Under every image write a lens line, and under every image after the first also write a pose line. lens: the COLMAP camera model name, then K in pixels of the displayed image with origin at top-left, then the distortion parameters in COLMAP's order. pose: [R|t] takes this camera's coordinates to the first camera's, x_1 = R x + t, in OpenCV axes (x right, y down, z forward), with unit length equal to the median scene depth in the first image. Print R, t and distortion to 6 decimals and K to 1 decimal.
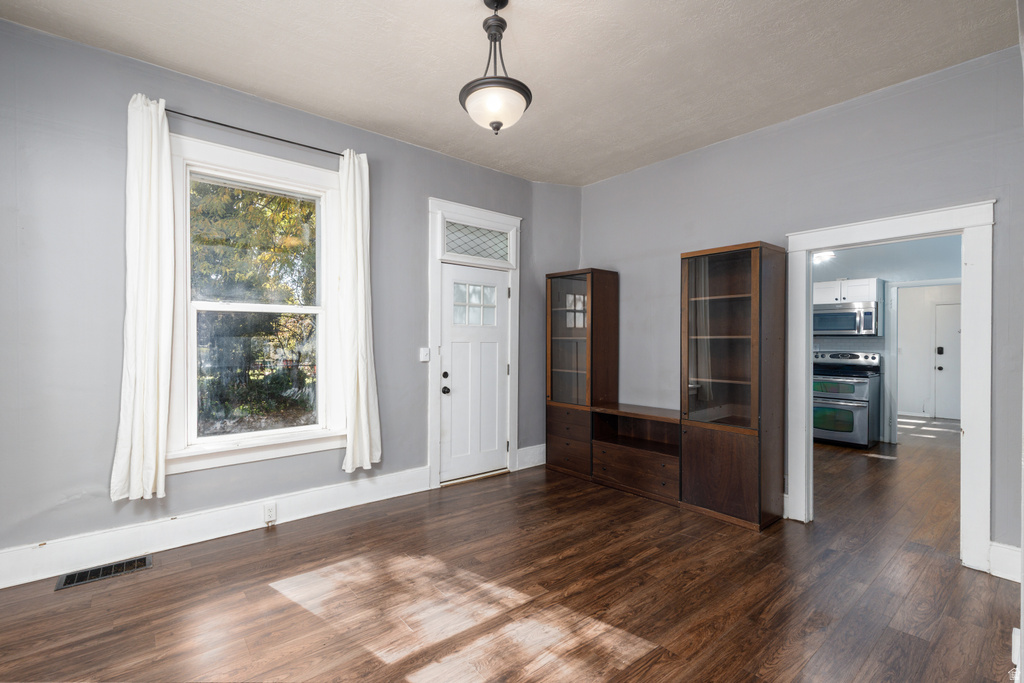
lens RADIAL K [[462.4, 0, 505.9], [0, 462.4, 345.1], [0, 0, 1]] dist [0.002299, 0.000372]
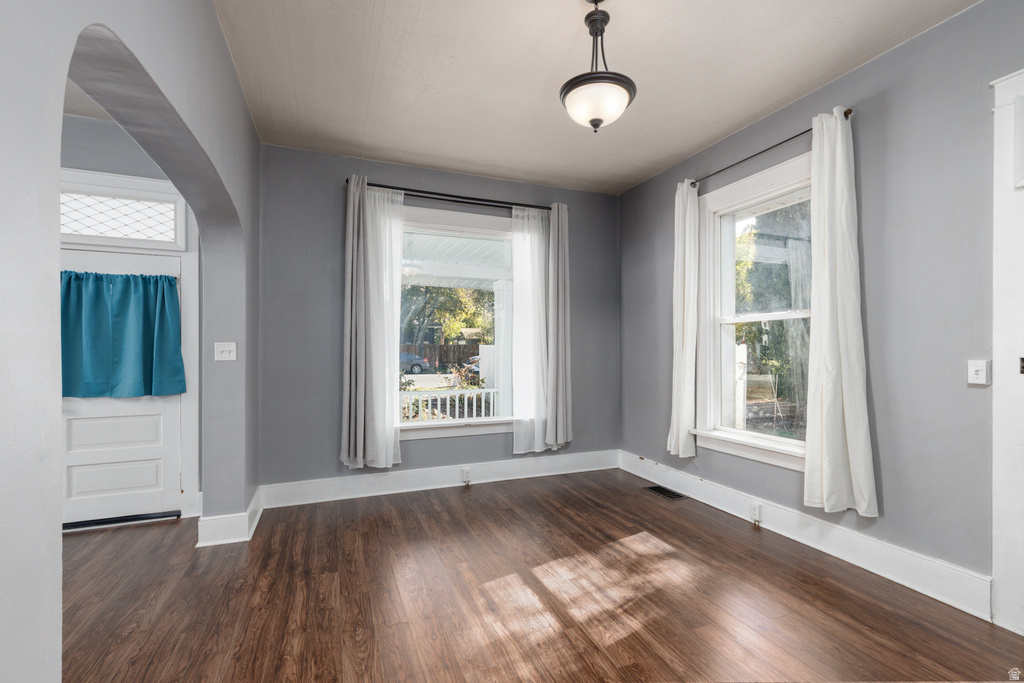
lens RADIAL K [[462.4, 0, 504.5], [0, 462.4, 345.6], [0, 0, 1]] dist [0.002299, 0.000372]
pose [[-0.322682, -0.007831, -0.946475, 1.299090], [-0.008272, 0.999951, -0.005453, -0.008073], [0.946471, 0.006070, -0.322731, 1.543708]]
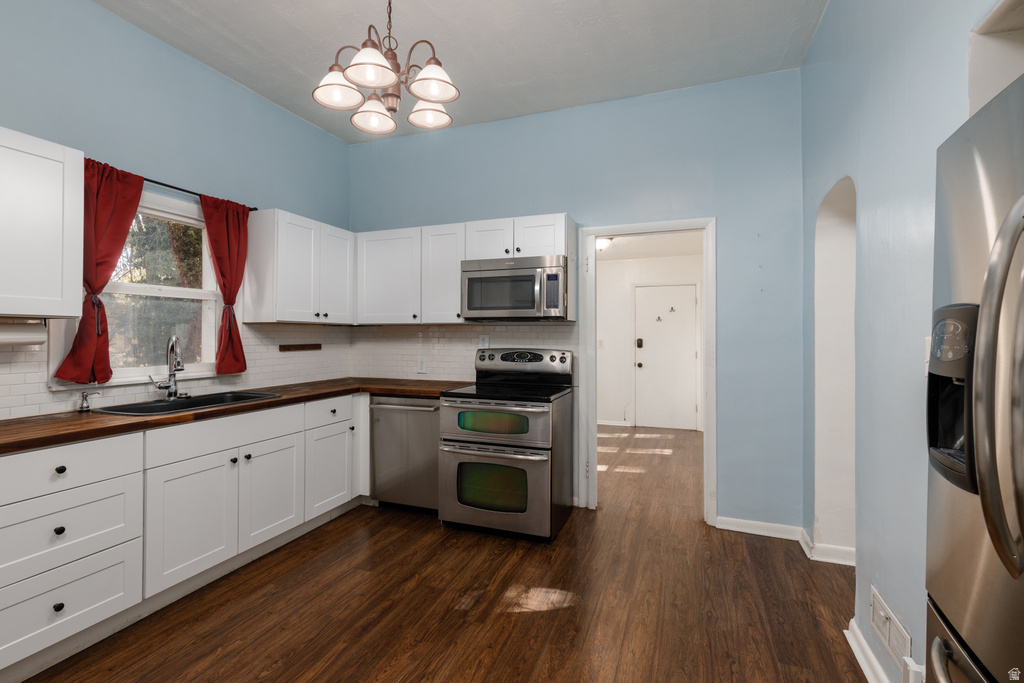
lens RADIAL K [[462.4, 0, 508.8], [0, 462.4, 337.9], [0, 0, 1]] dist [0.002299, 0.000372]
pose [[0.875174, -0.006259, 0.483767, 0.448593], [0.006247, 0.999979, 0.001637, 0.000044], [-0.483767, 0.001590, 0.875195, 0.522465]]
